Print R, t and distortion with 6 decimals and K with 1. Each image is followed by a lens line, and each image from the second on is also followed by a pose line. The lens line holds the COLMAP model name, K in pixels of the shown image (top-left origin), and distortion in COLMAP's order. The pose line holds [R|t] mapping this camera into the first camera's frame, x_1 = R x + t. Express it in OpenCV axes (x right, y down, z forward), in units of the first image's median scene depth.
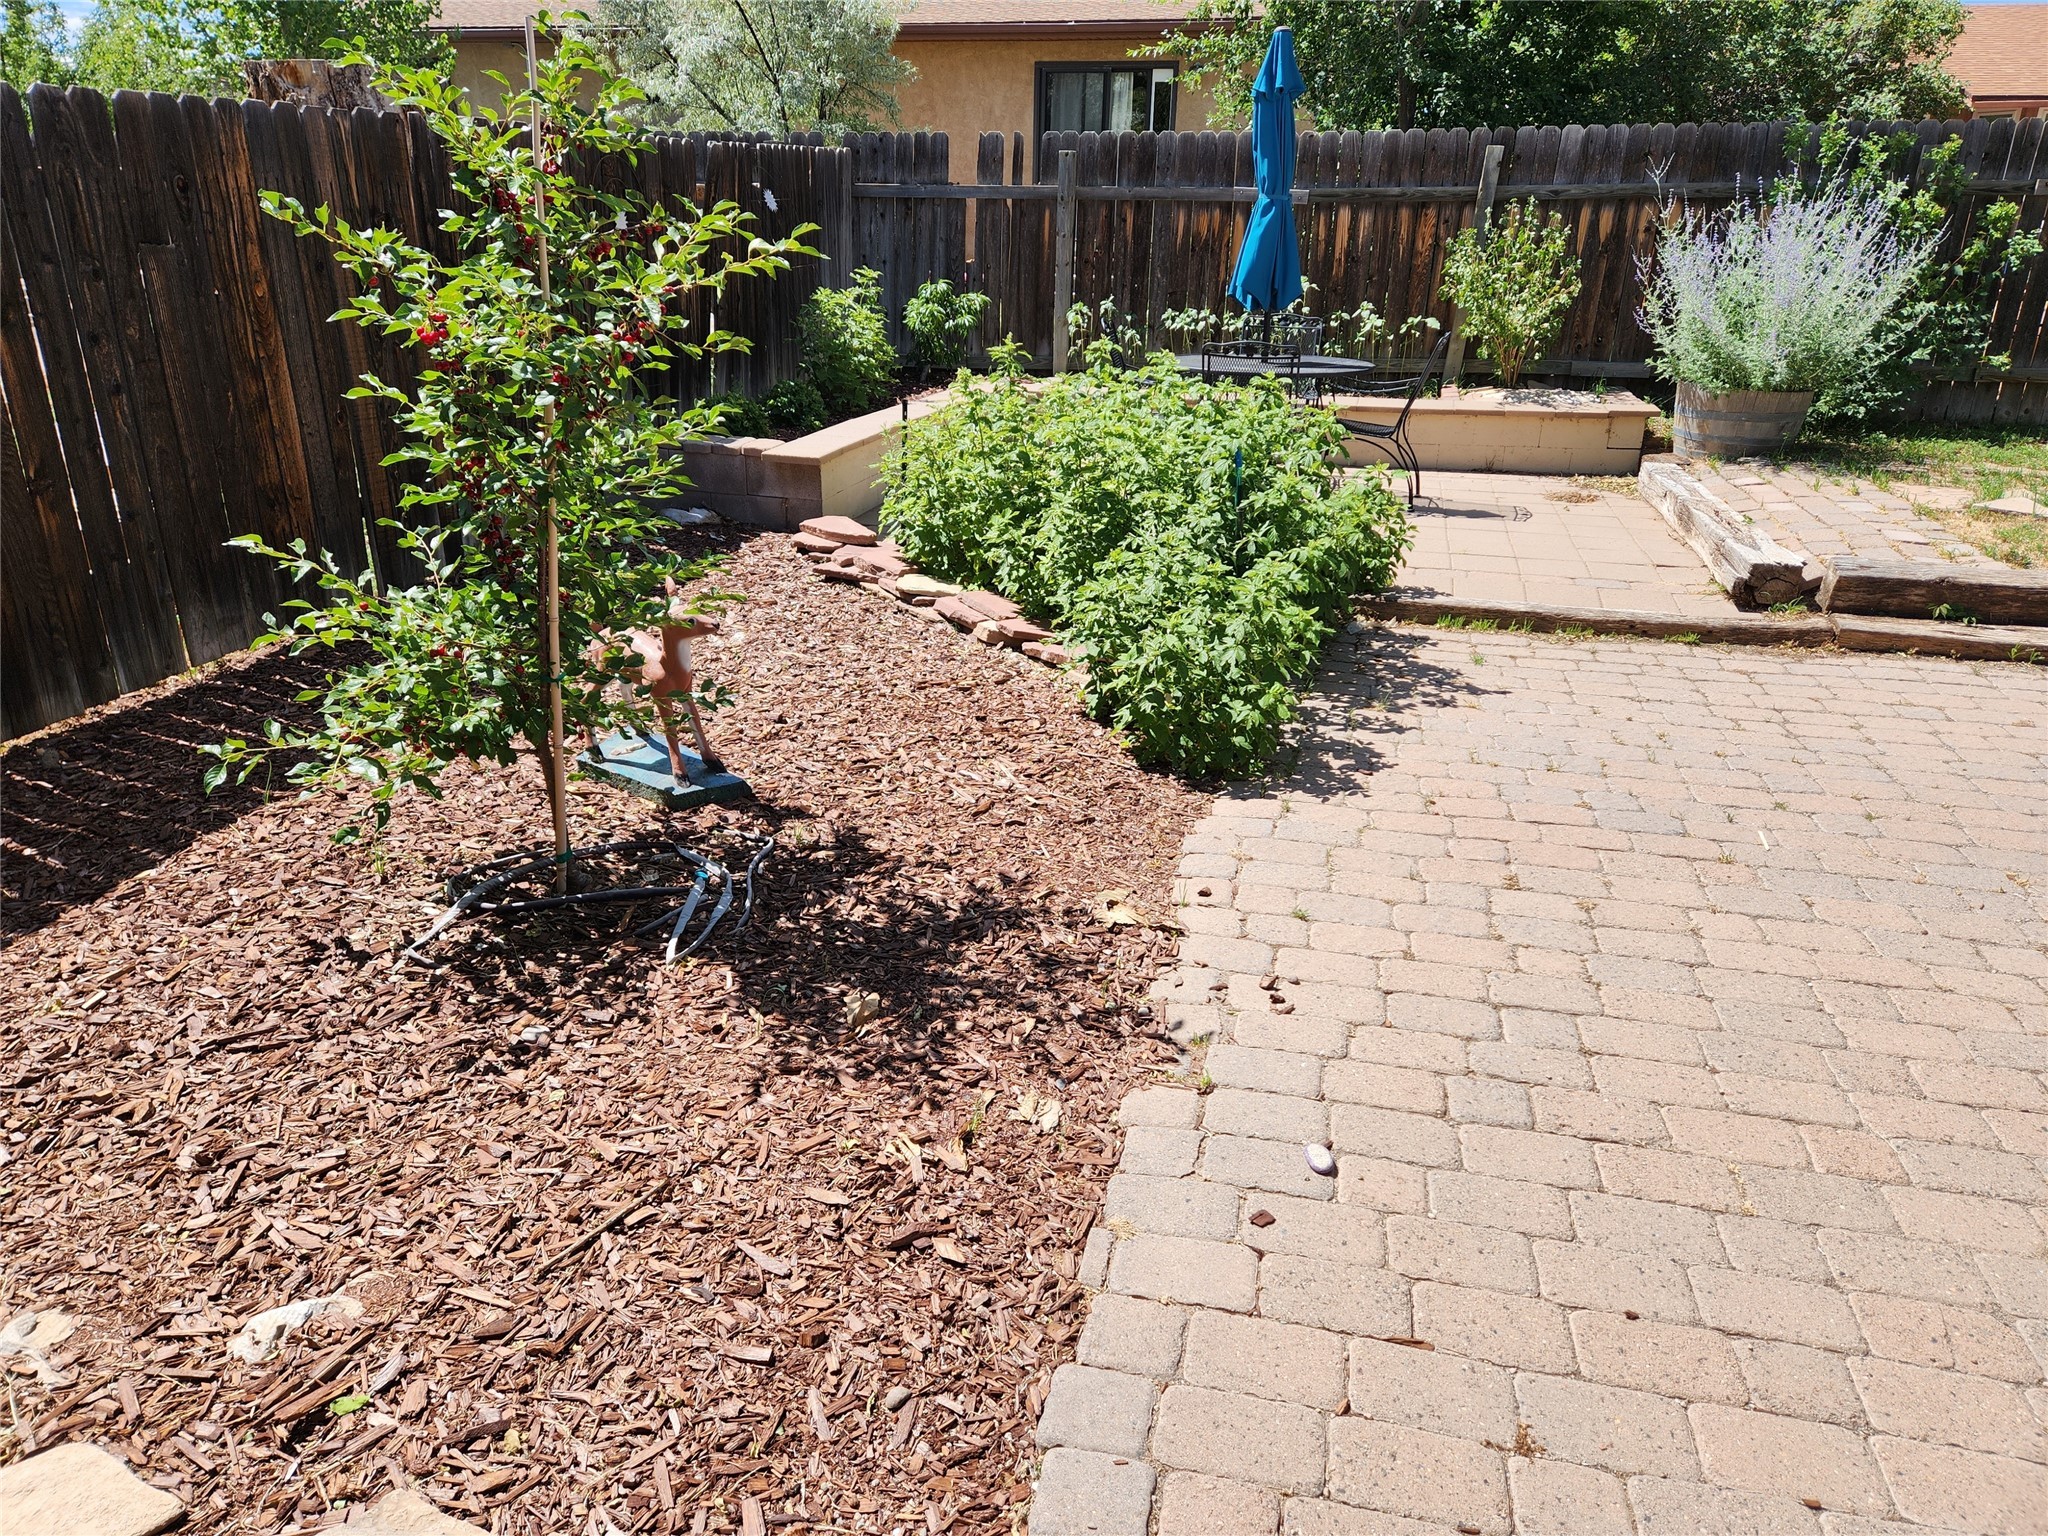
lens RADIAL K [[1356.6, 0, 1030.0], [0, 1356.6, 778.5], [0, 0, 1]] dist [0.087350, -0.085132]
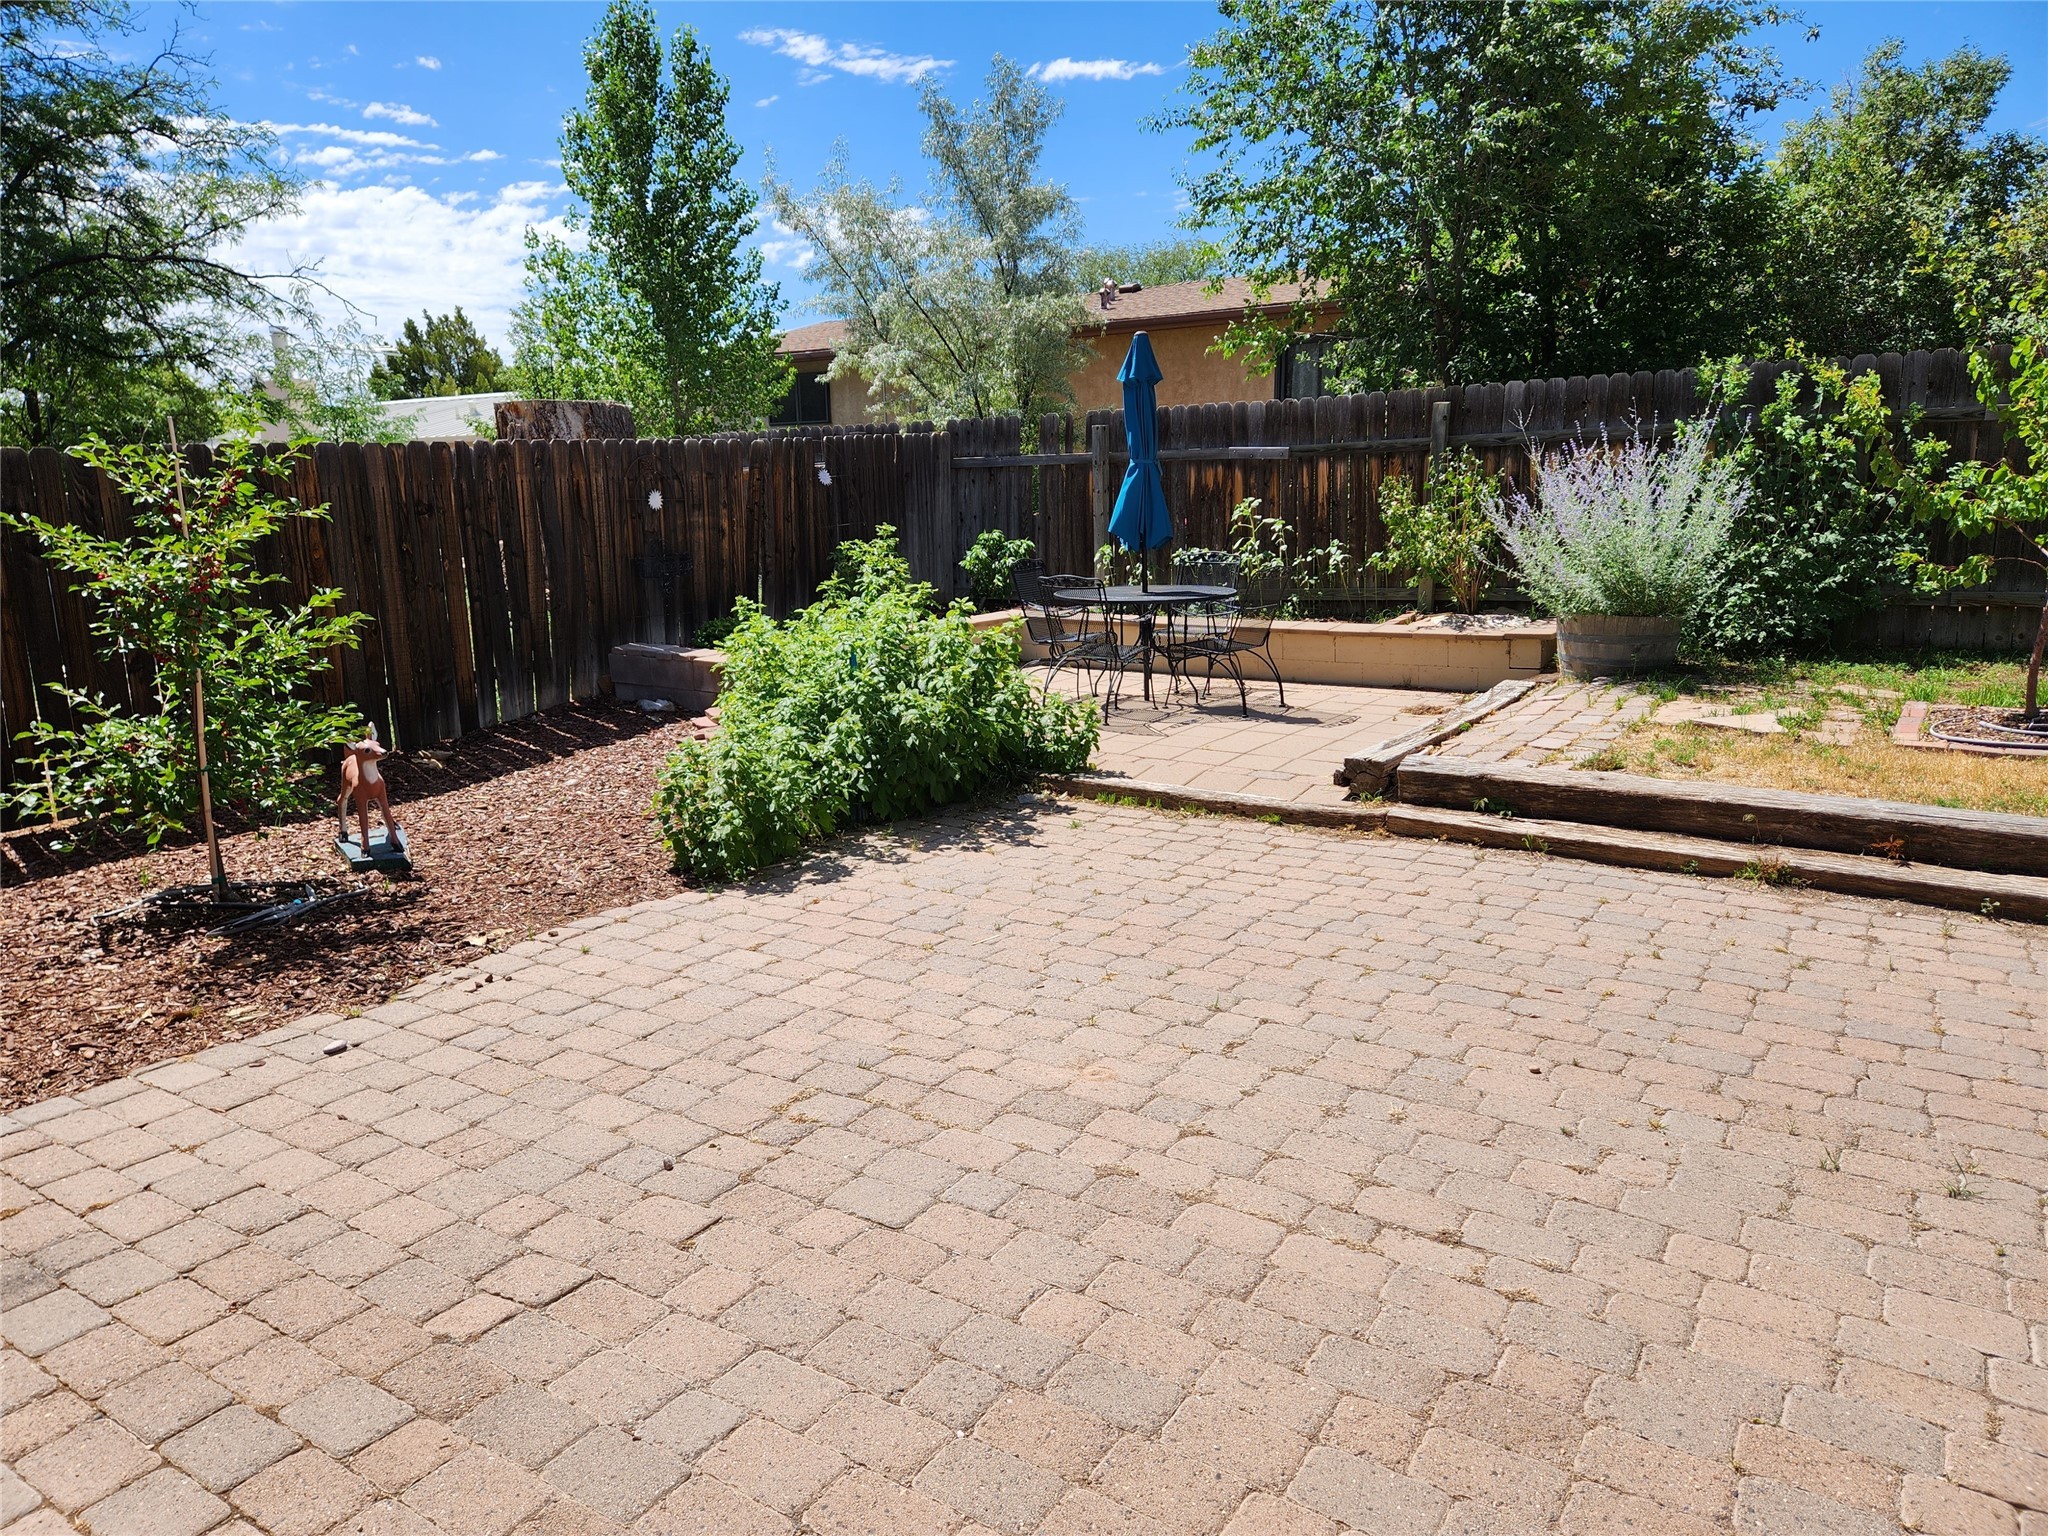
lens RADIAL K [[1387.5, 0, 1024.0], [0, 1387.5, 768.0], [0, 0, 1]] dist [0.094744, -0.093167]
pose [[0.934968, 0.033996, -0.353100, 0.734190], [-0.095058, 0.983004, -0.157058, 0.062932], [0.341759, 0.180409, 0.922309, -0.163990]]
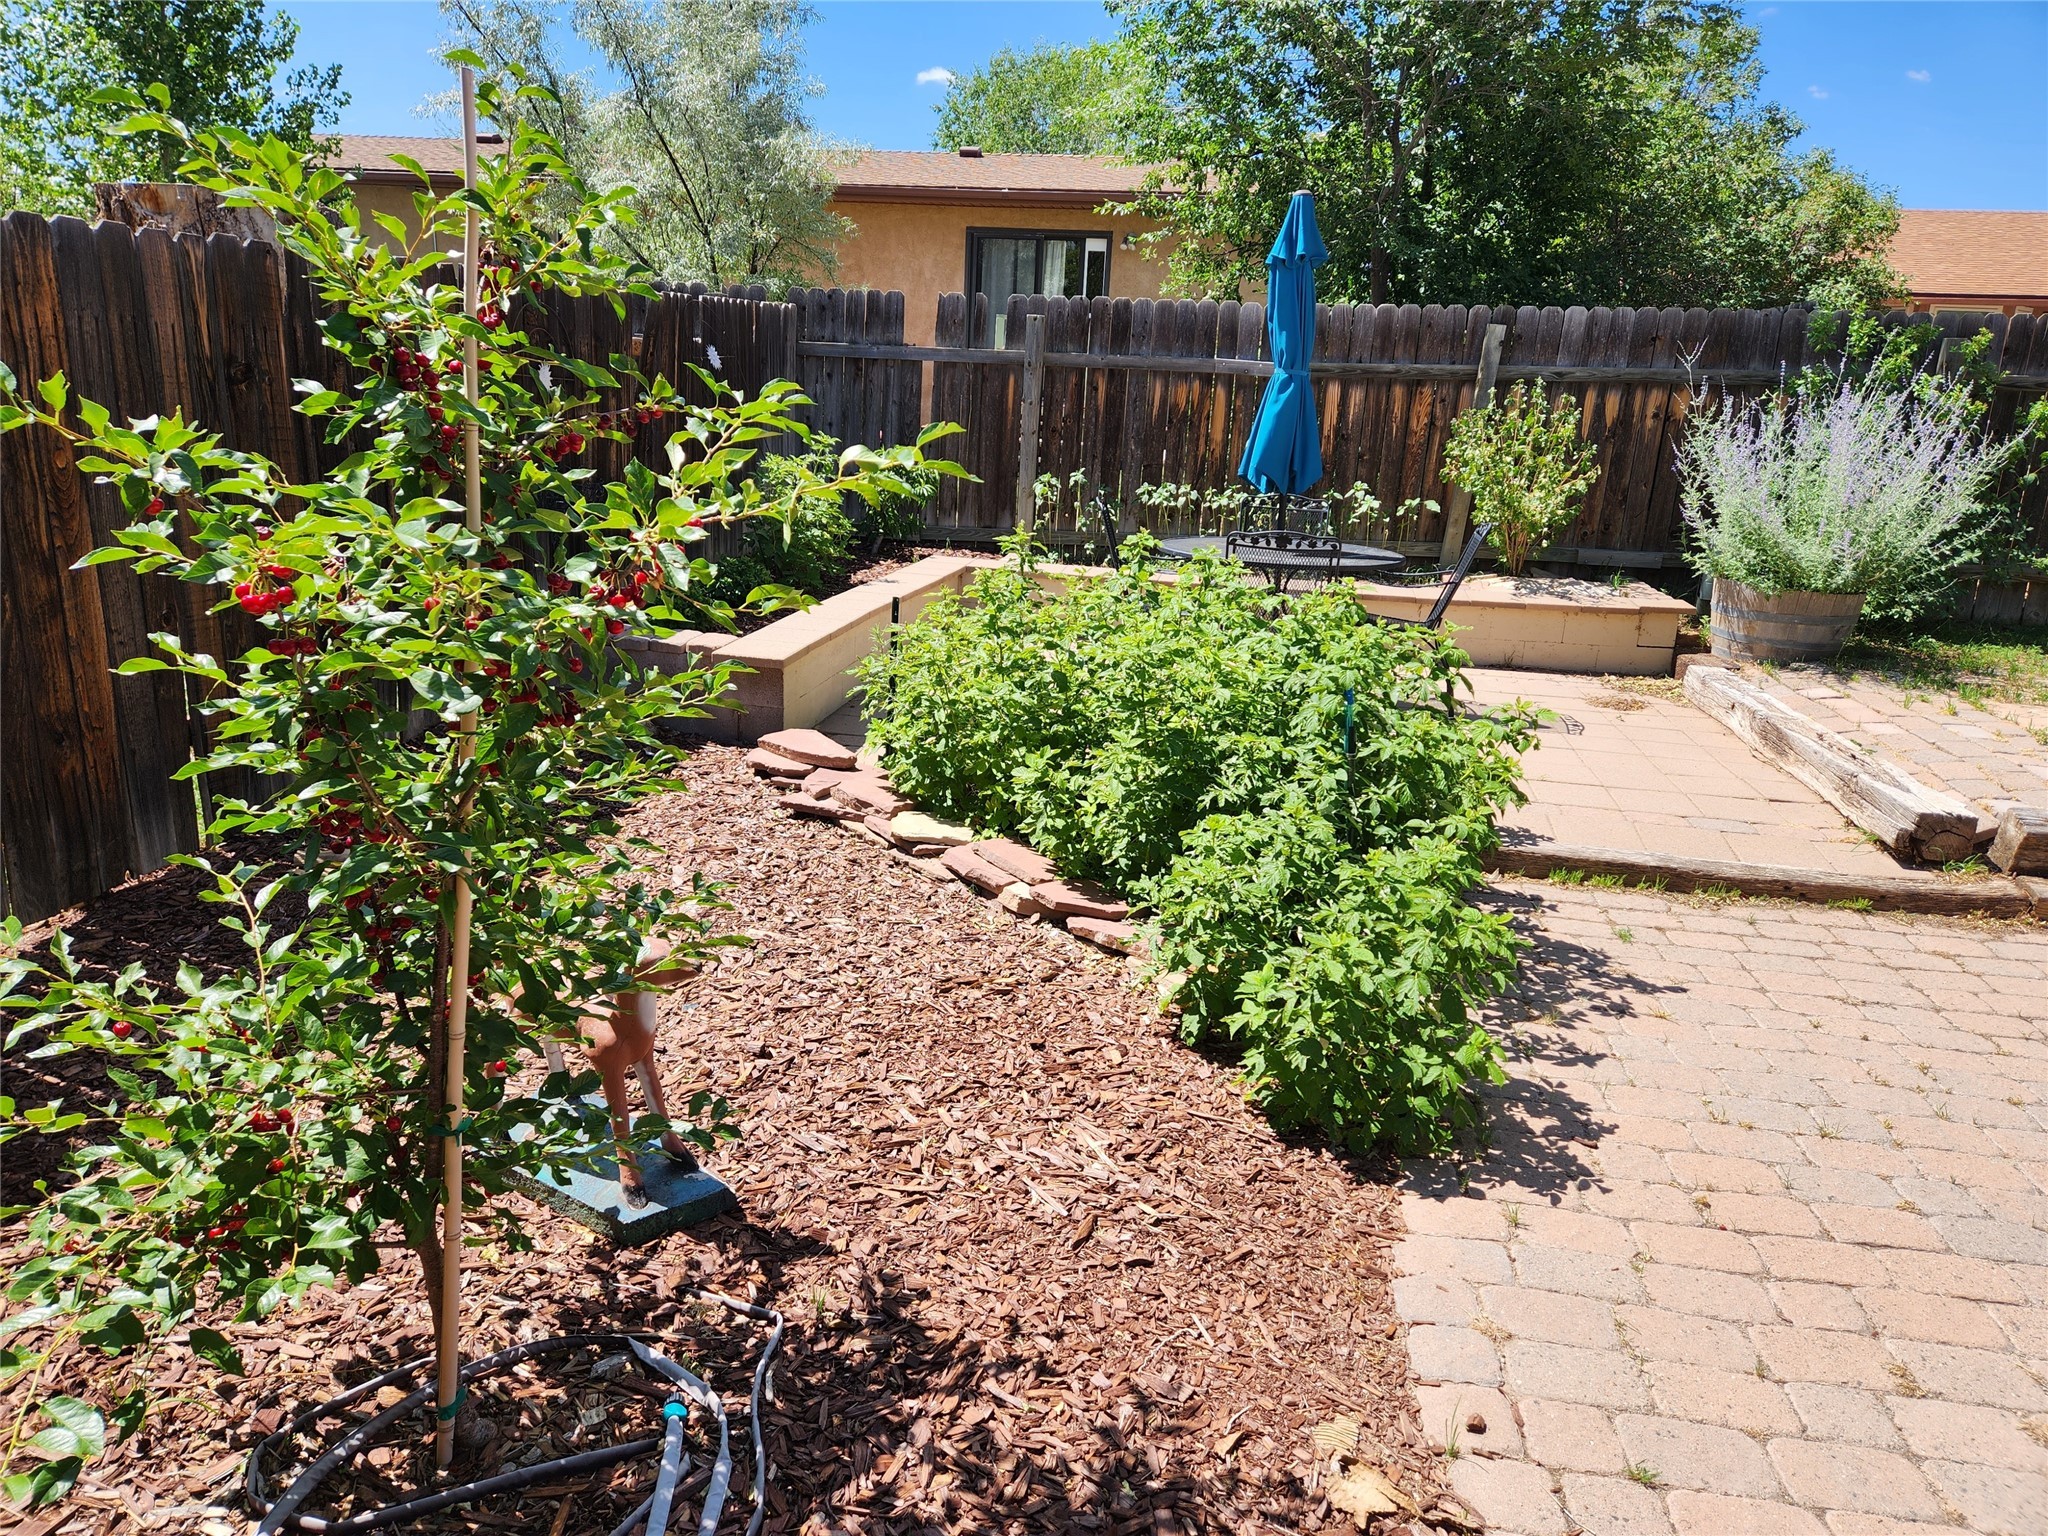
lens RADIAL K [[1353.3, 0, 1021.7], [0, 1353.3, 776.5], [0, 0, 1]] dist [0.090436, -0.089844]
pose [[0.997205, 0.007742, 0.074306, -0.087345], [-0.000140, 0.994809, -0.101765, -0.099401], [-0.074708, 0.101470, 0.992030, 0.223157]]
